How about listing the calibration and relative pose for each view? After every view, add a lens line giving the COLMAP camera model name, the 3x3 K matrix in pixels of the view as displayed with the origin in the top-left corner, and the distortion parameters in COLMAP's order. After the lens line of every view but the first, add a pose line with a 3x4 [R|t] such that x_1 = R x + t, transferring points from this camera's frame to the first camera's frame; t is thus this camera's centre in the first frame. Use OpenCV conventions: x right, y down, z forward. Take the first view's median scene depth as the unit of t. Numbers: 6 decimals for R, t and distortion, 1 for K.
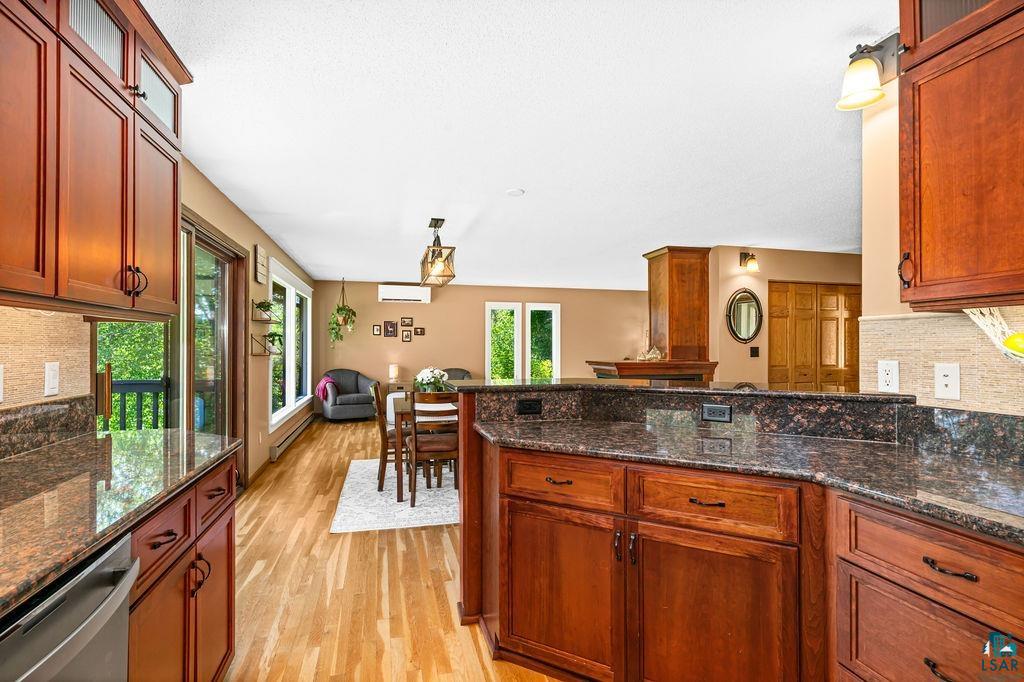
lens RADIAL K [[496.5, 0, 512.7], [0, 496.5, 342.8], [0, 0, 1]] dist [-0.011200, 0.001940]
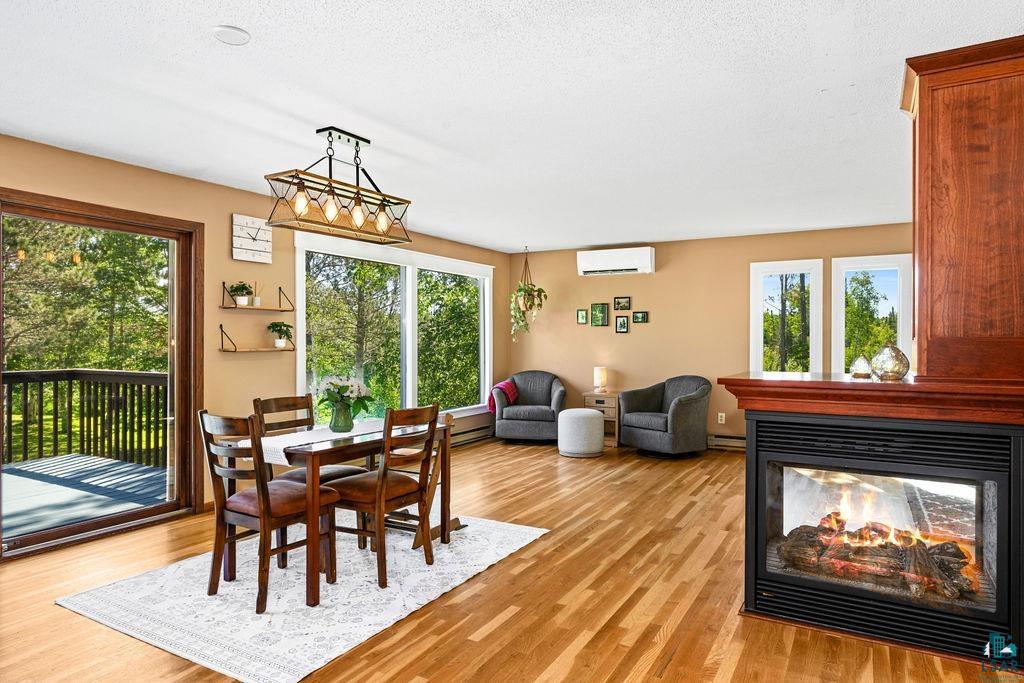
lens RADIAL K [[621.3, 0, 516.1], [0, 621.3, 341.3], [0, 0, 1]] dist [0.004388, 0.000009]
pose [[0.724206, 0.004807, -0.689567, 0.266553], [-0.000290, 0.999978, 0.006666, 0.003555], [0.689584, -0.004627, 0.724191, 0.305636]]
